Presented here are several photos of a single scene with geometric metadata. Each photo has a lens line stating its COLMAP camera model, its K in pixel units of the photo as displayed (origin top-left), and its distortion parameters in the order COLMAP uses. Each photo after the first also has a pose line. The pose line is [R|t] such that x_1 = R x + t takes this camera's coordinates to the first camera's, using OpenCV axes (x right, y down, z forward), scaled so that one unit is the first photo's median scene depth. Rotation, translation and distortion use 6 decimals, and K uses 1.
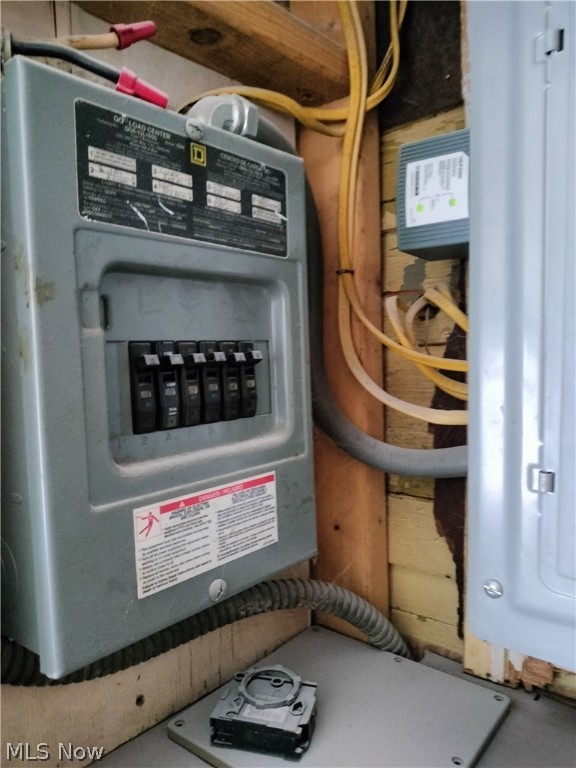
lens RADIAL K [[568.9, 0, 288.0], [0, 568.9, 384.0], [0, 0, 1]] dist [0.055913, -0.049430]
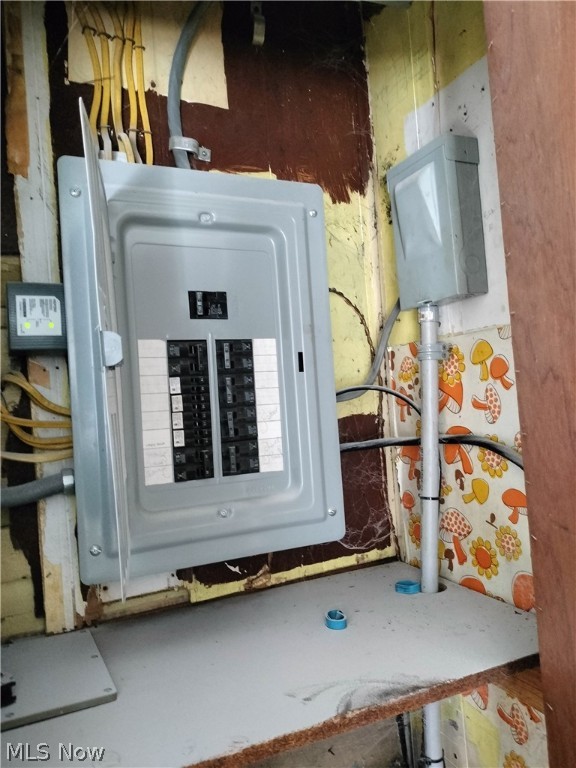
lens RADIAL K [[568.9, 0, 288.0], [0, 568.9, 384.0], [0, 0, 1]] dist [0.055913, -0.049430]
pose [[0.454292, 0.007803, 0.890818, -0.841656], [0.110941, 0.991682, -0.065263, 0.036762], [-0.883918, 0.128477, 0.449648, -0.318862]]
